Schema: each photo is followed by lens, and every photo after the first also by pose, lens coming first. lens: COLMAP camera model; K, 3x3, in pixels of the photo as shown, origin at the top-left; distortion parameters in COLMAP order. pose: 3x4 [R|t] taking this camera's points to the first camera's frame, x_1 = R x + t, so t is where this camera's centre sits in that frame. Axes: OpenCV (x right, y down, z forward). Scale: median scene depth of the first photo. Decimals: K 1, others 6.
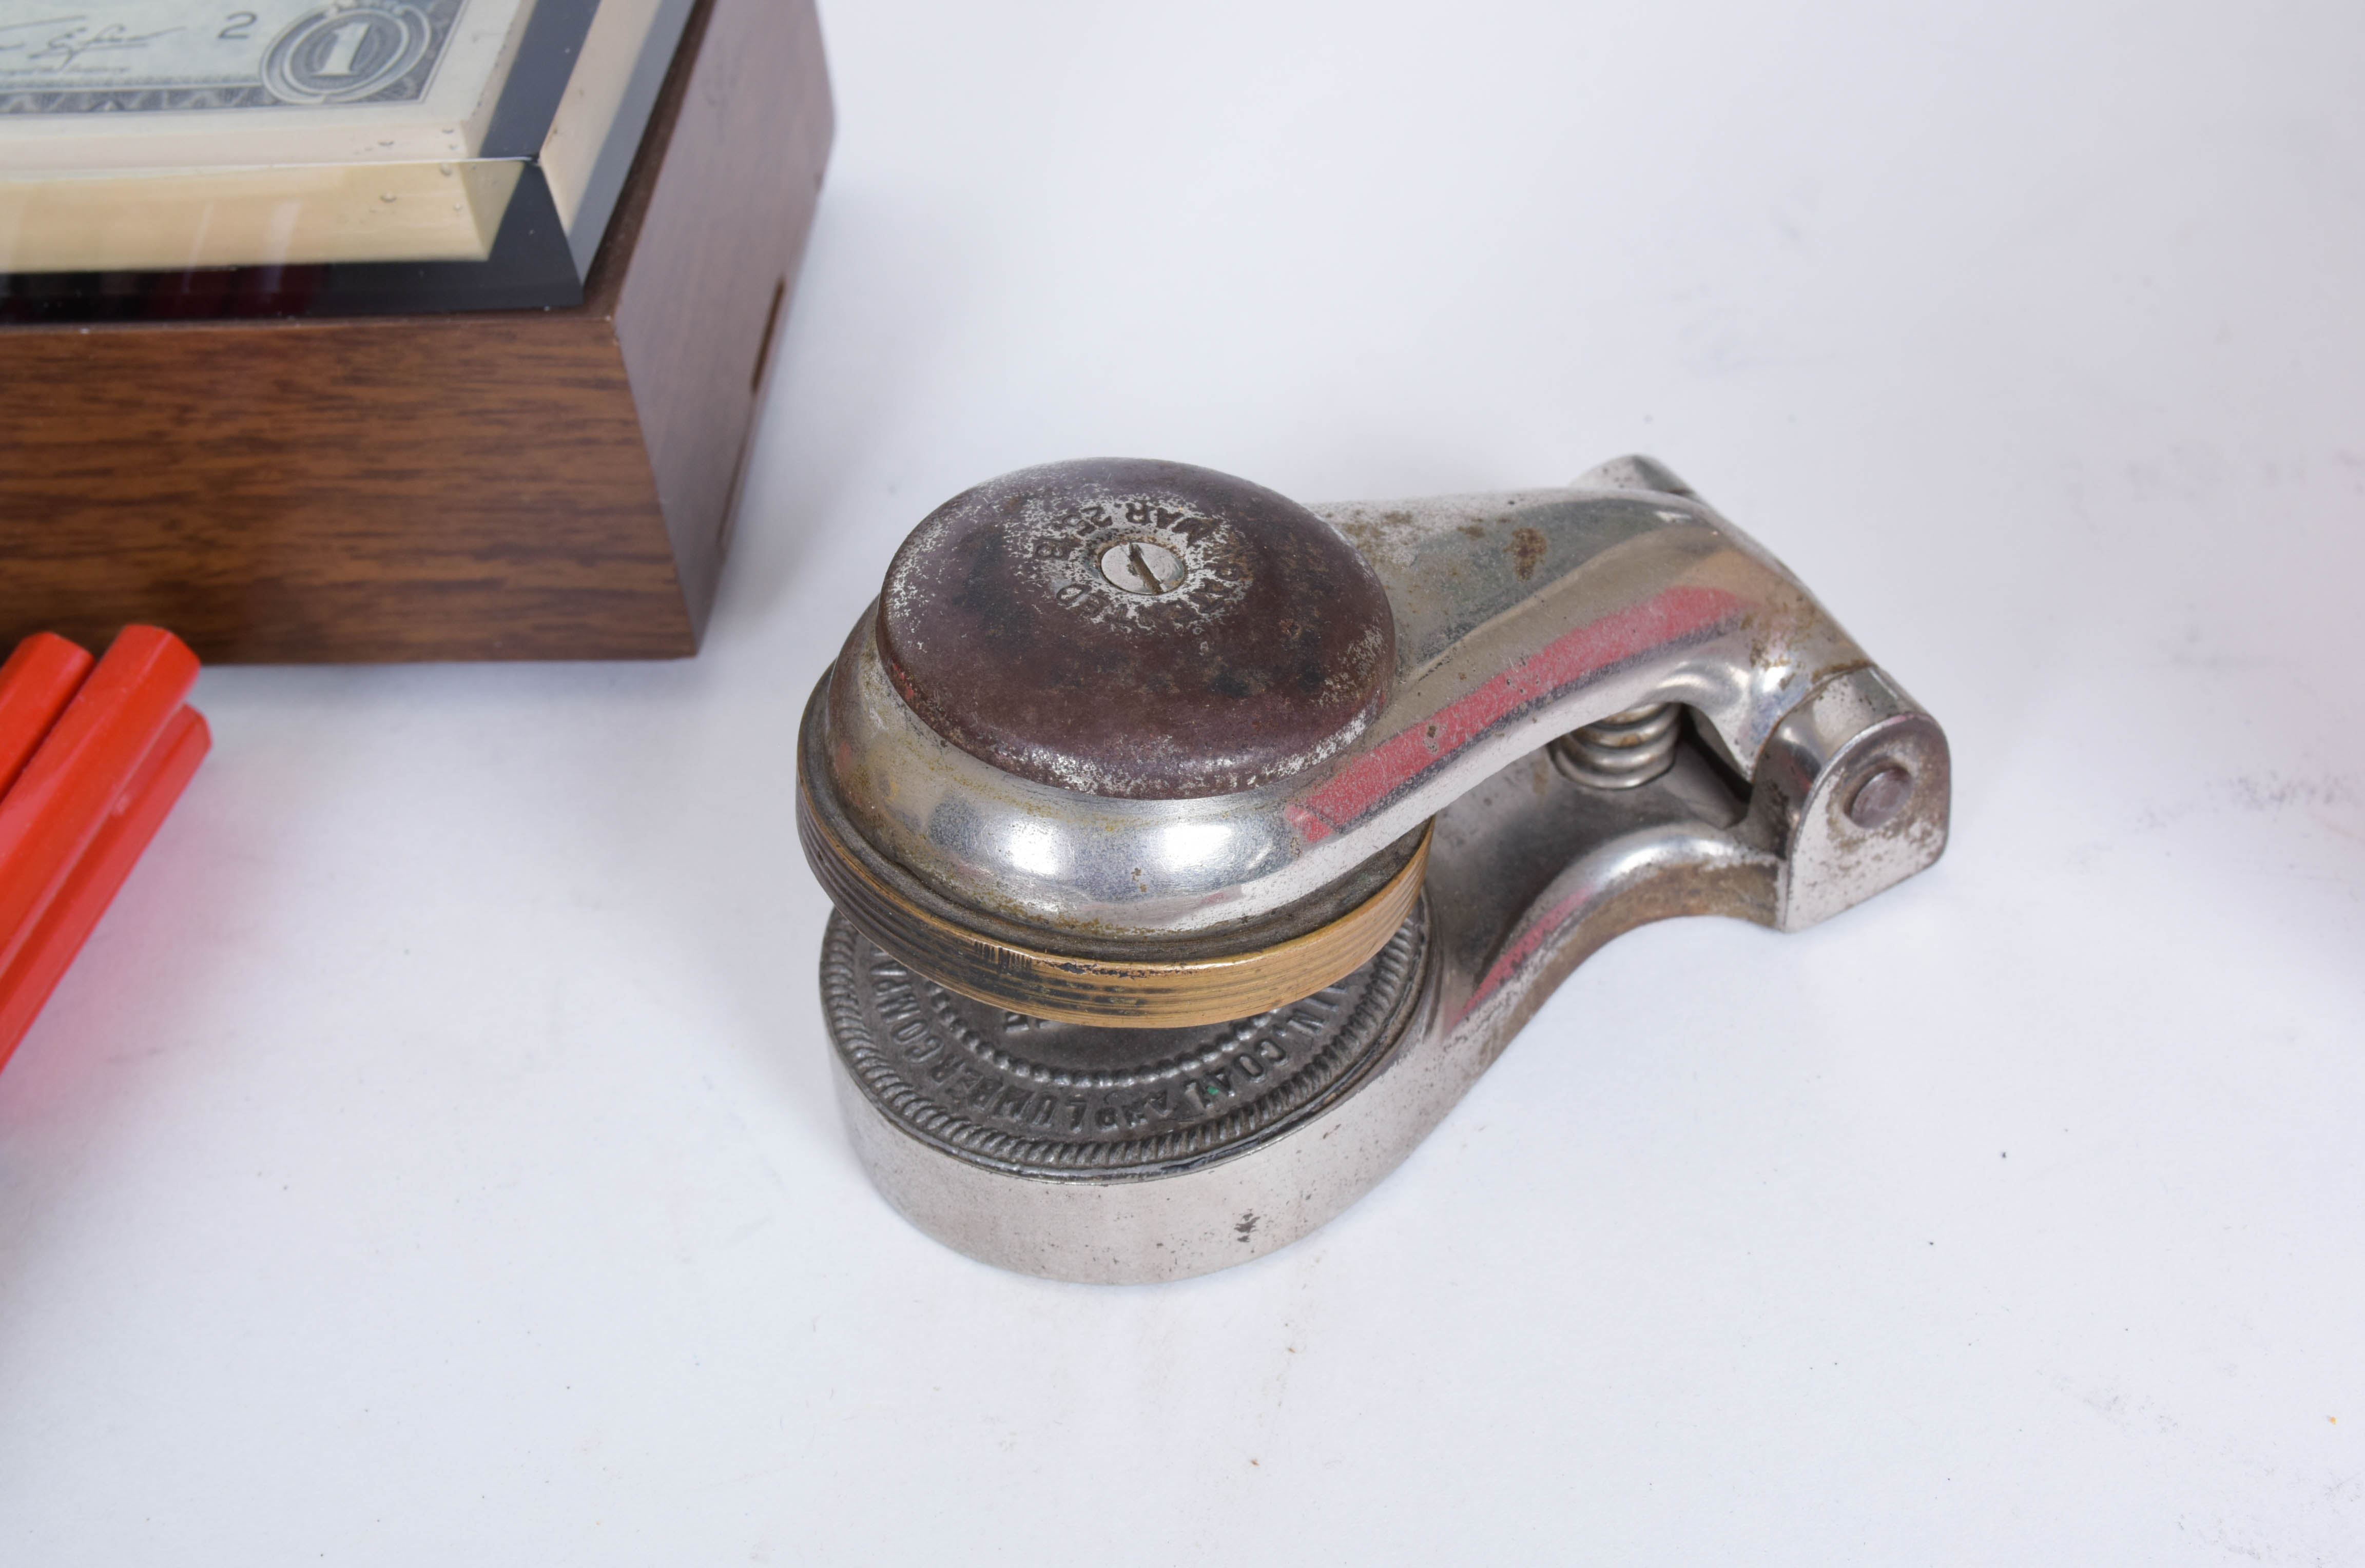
lens RADIAL K [[3486.5, 0, 1196.9], [0, 3486.5, 796.0], [0, 0, 1]] dist [-0.019351, -0.015377]
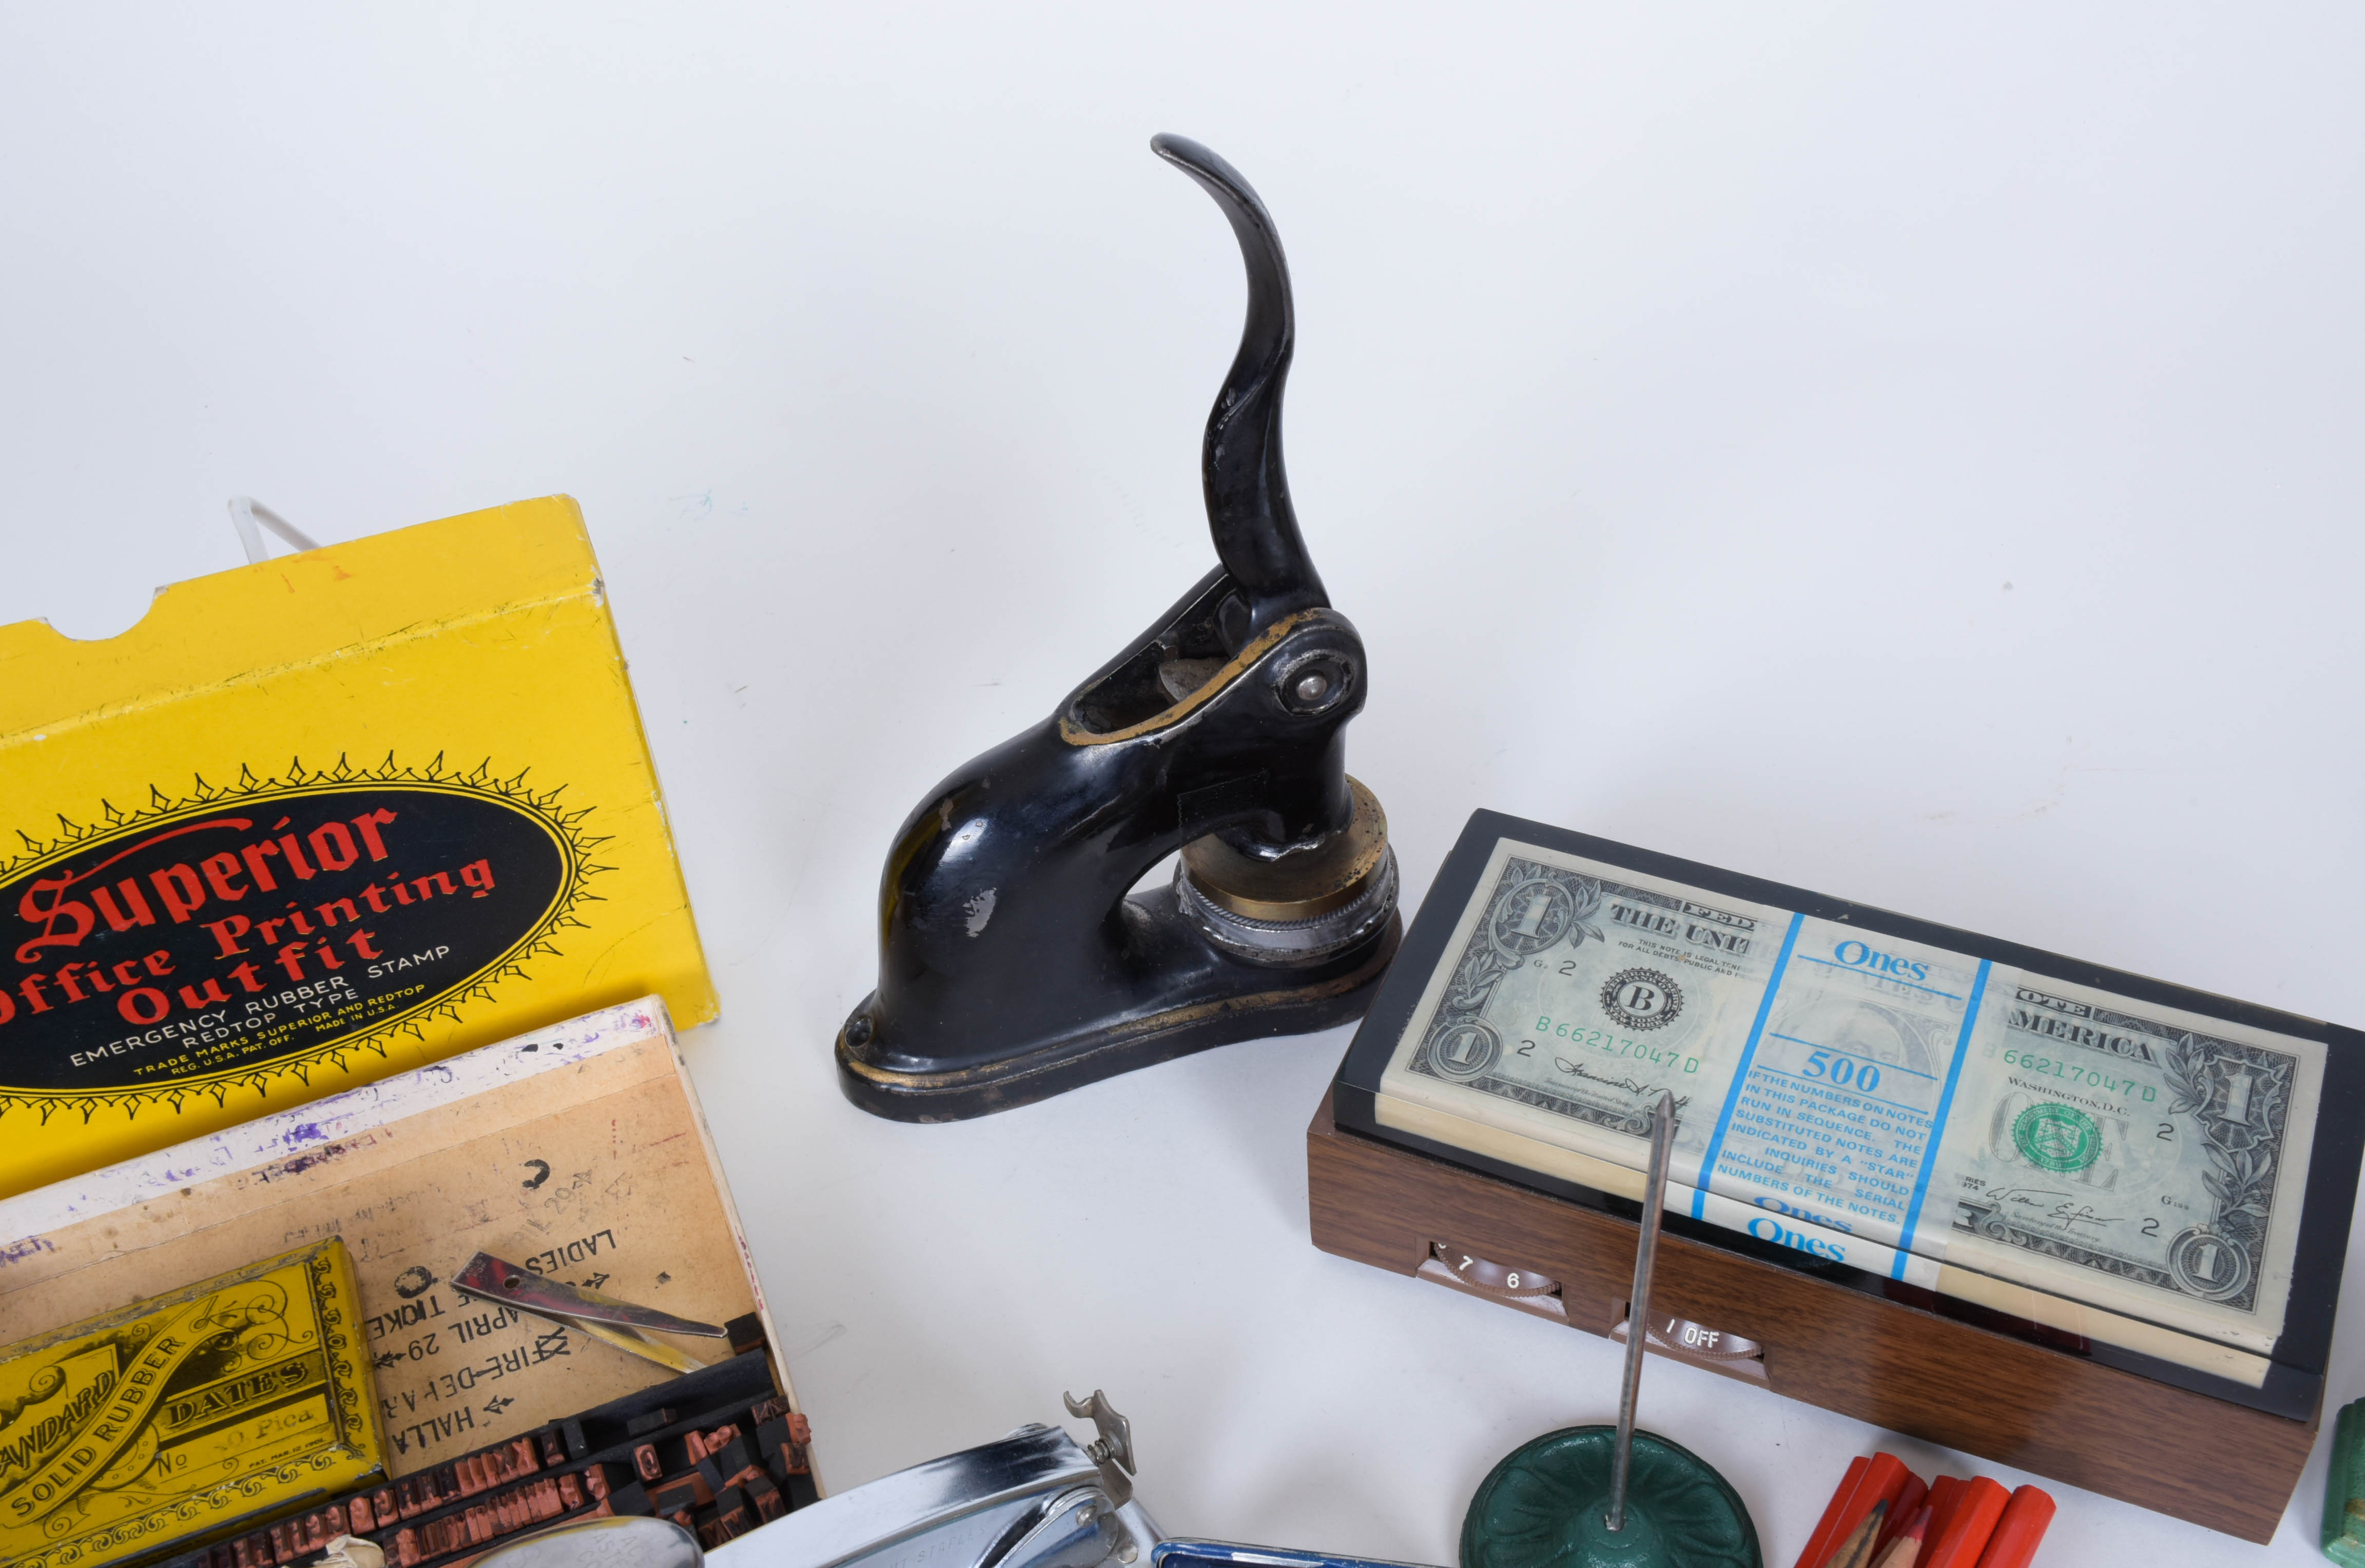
lens RADIAL K [[2546.5, 0, 1190.2], [0, 2546.5, 795.7], [0, 0, 1]] dist [-0.012525, -0.008566]
pose [[0.944936, 0.242522, -0.219726, -0.555501], [-0.240135, 0.969998, 0.037927, -0.396918], [0.222332, 0.016925, 0.974824, -0.650668]]
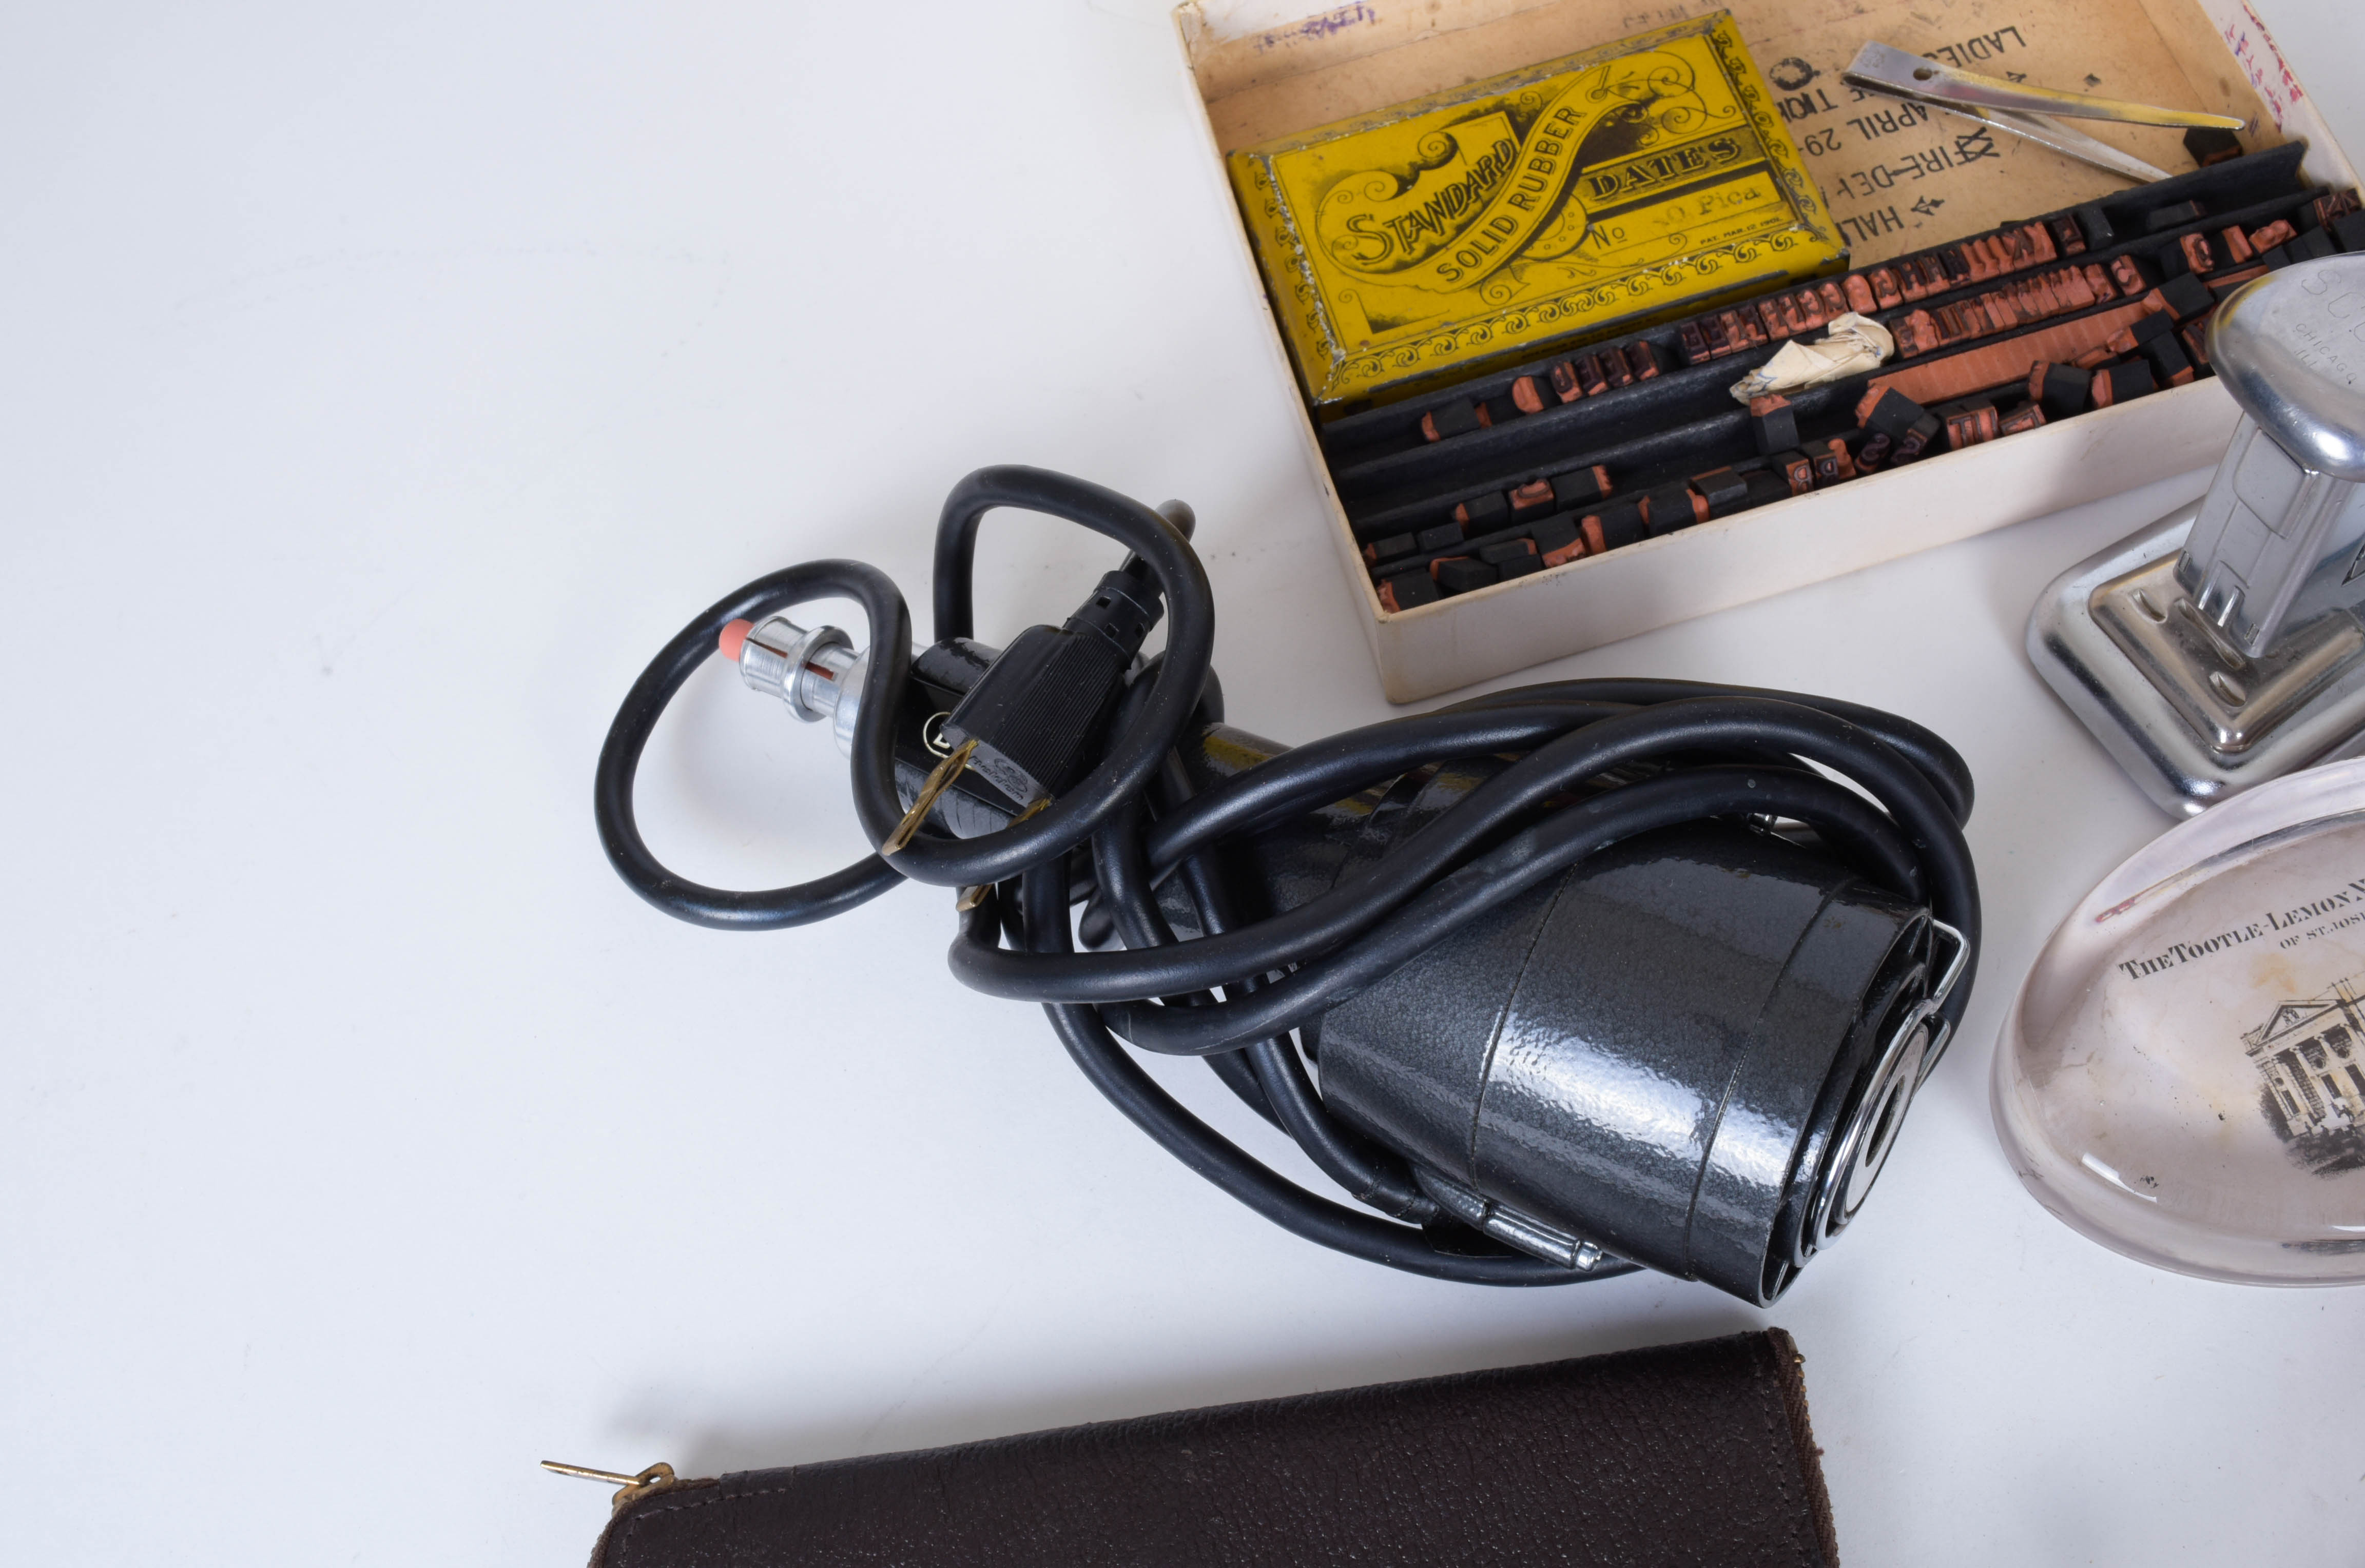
lens RADIAL K [[2523.3, 0, 1187.0], [0, 2523.3, 793.2], [0, 0, 1]] dist [-0.013134, -0.004874]
pose [[0.892488, 0.377084, -0.247534, -1.182662], [-0.264529, 0.882041, 0.389908, 0.032088], [0.365363, -0.282508, 0.886961, -0.664805]]
